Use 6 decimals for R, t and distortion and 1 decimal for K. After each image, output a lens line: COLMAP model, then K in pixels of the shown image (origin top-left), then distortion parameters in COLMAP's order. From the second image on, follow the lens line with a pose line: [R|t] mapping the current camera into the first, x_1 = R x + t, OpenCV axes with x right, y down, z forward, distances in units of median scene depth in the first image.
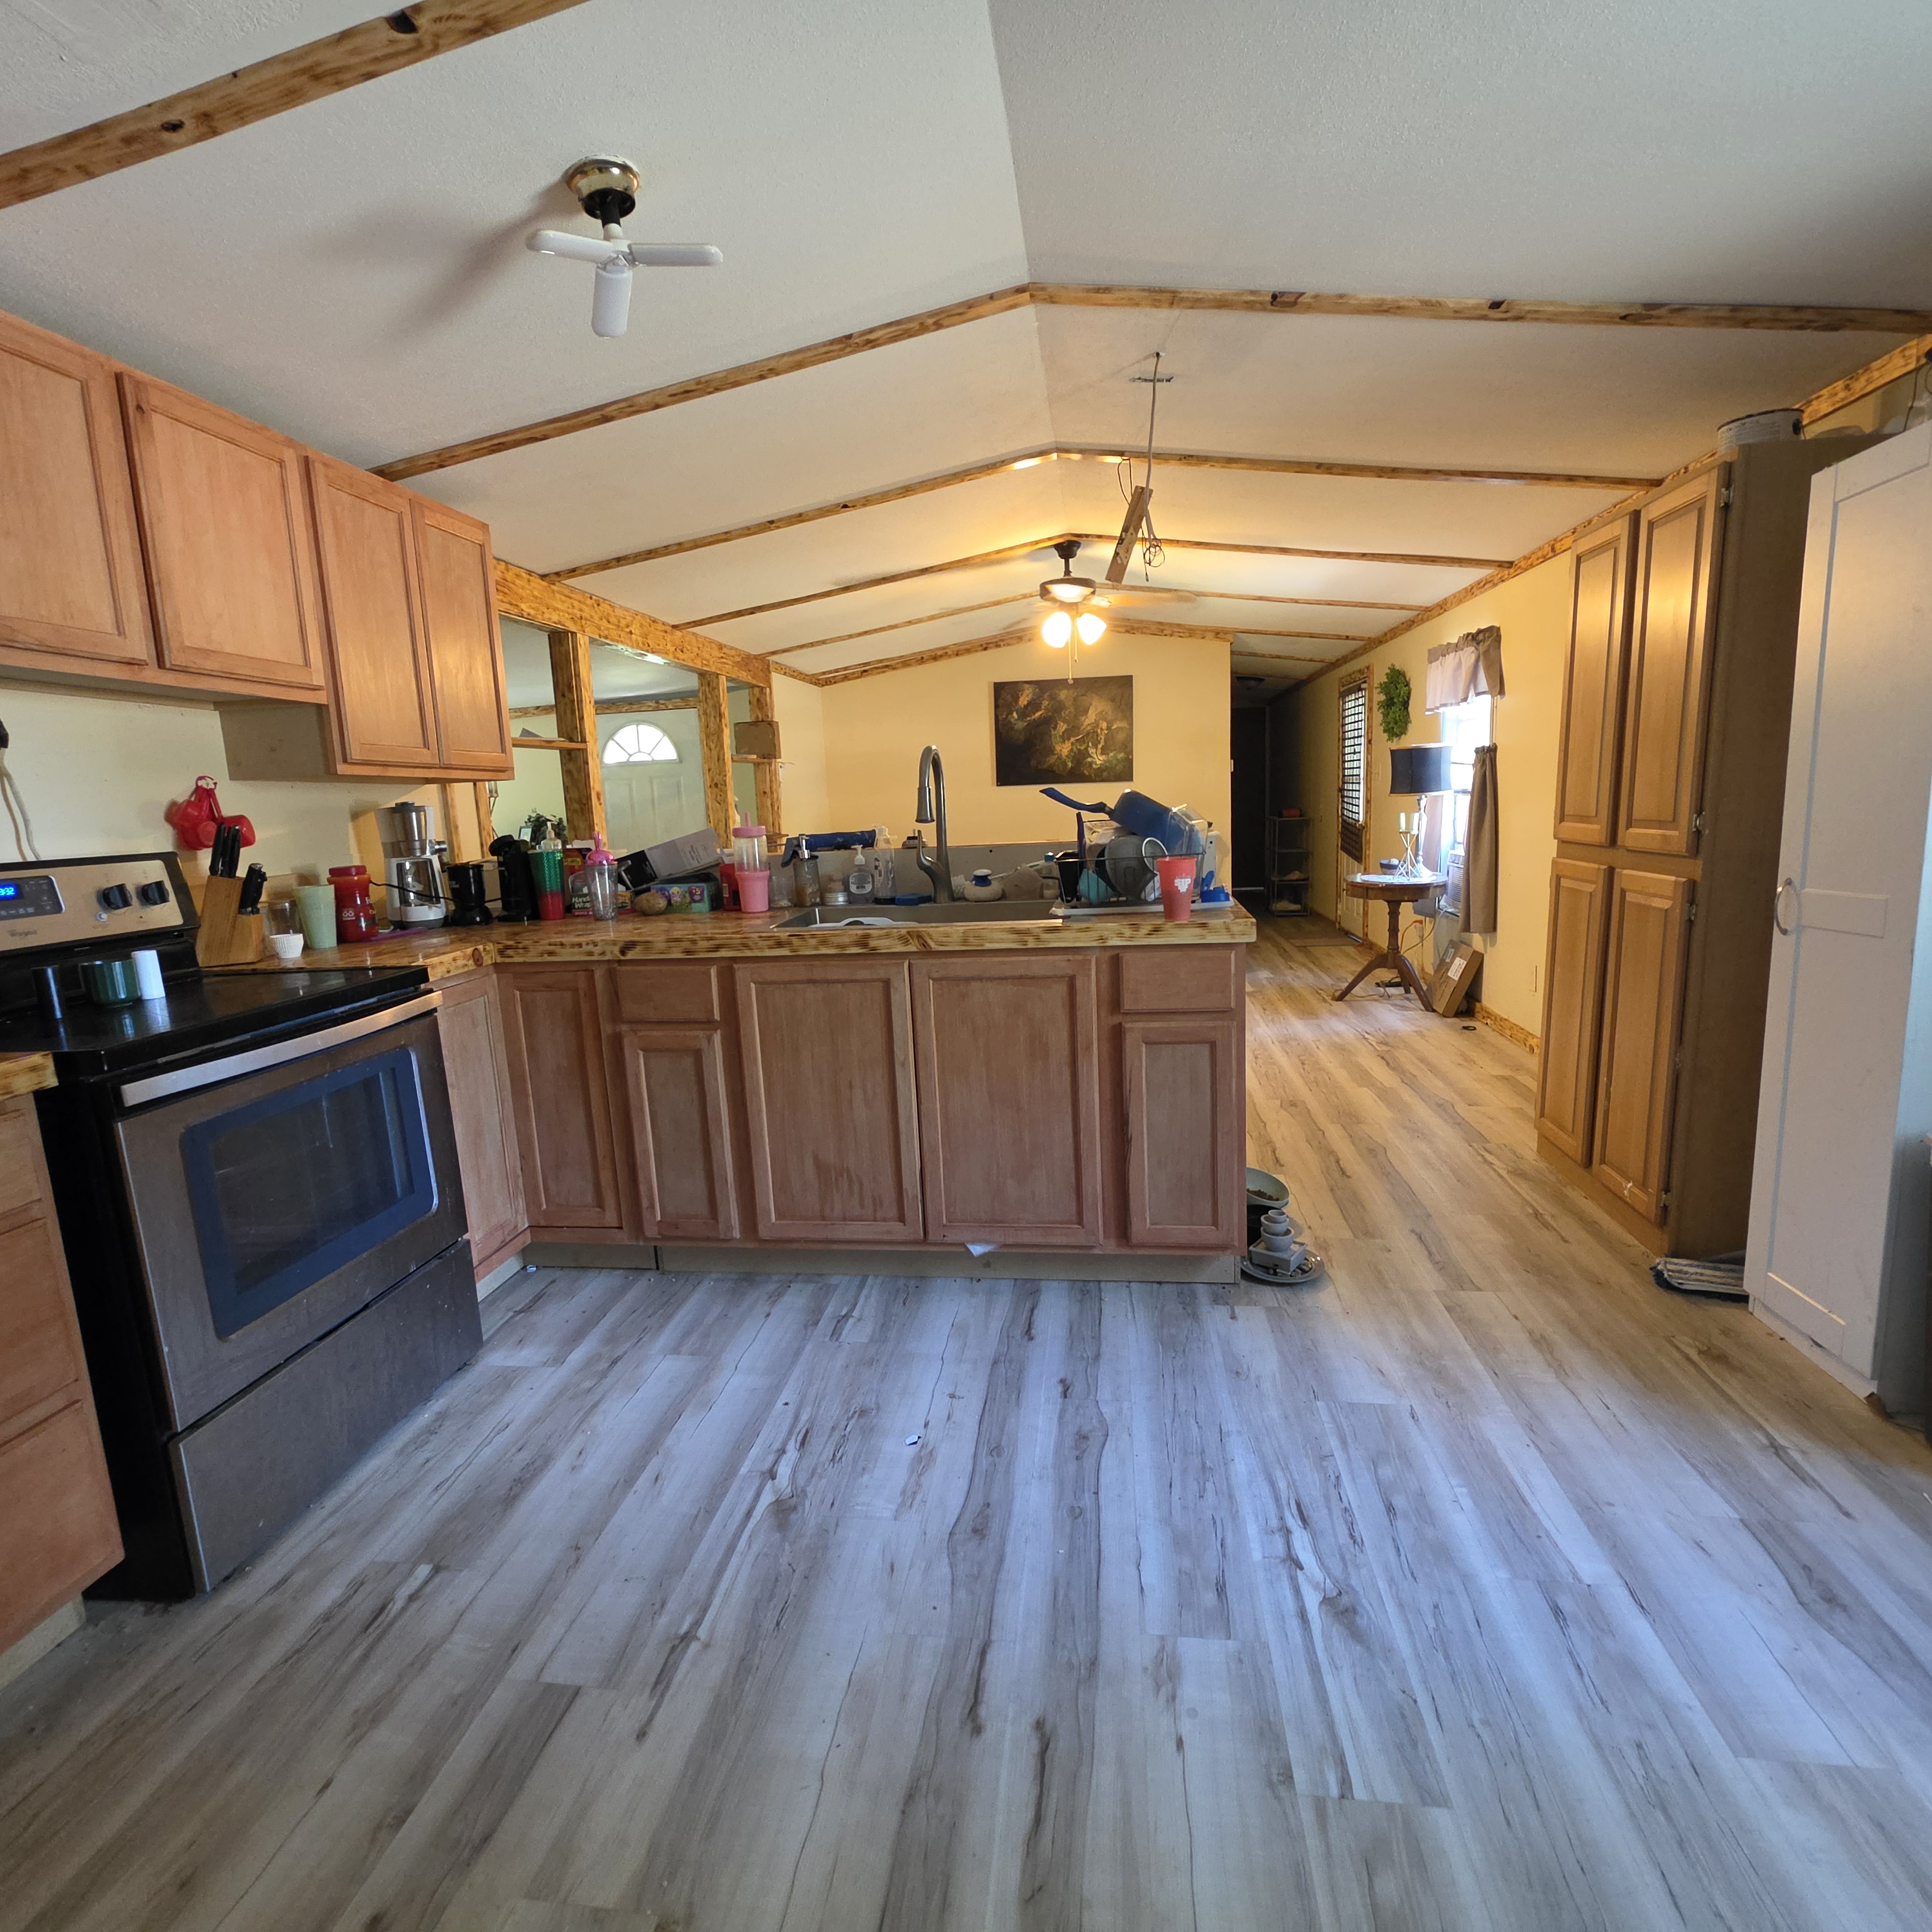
lens RADIAL K [[1034.9, 0, 958.8], [0, 1034.9, 974.0], [0, 0, 1]] dist [-0.003702, 0.000572]
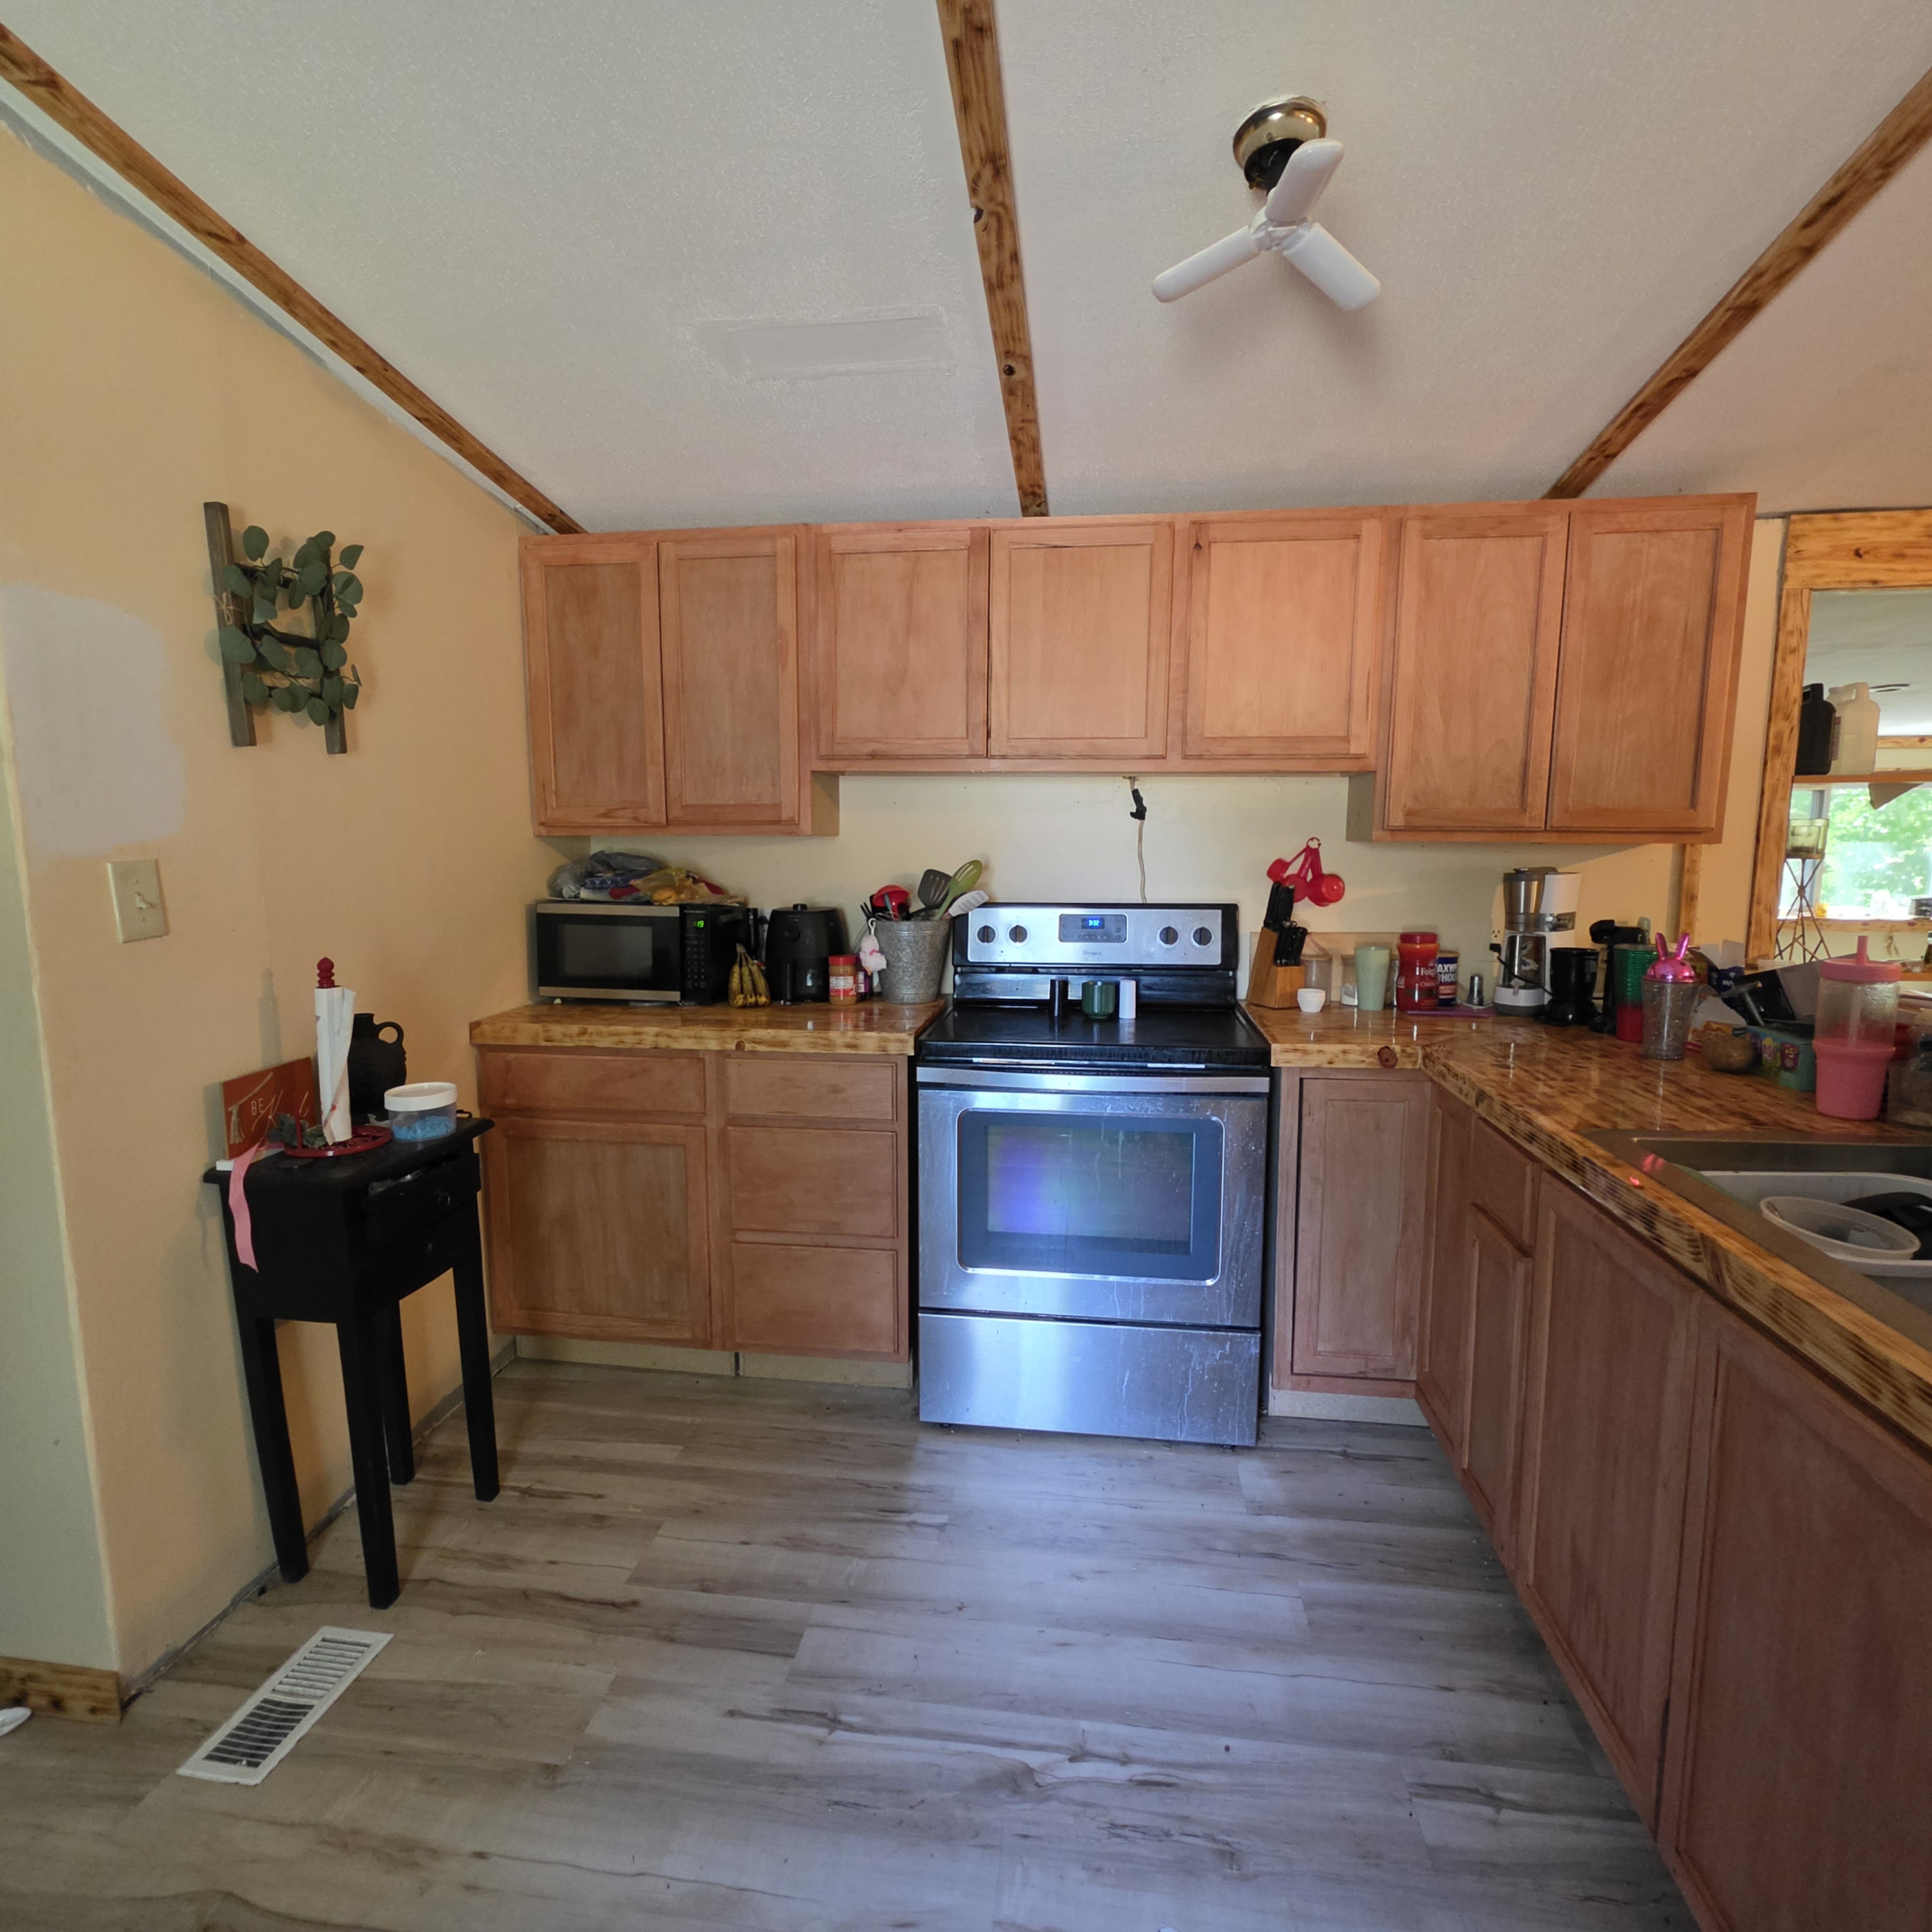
lens RADIAL K [[1034.9, 0, 958.8], [0, 1034.9, 974.0], [0, 0, 1]] dist [-0.003702, 0.000572]
pose [[-0.001682, 0.177816, -0.984062, 0.419666], [-0.165862, 0.970384, 0.175628, -0.193983], [0.986147, 0.163514, 0.027861, 0.658685]]
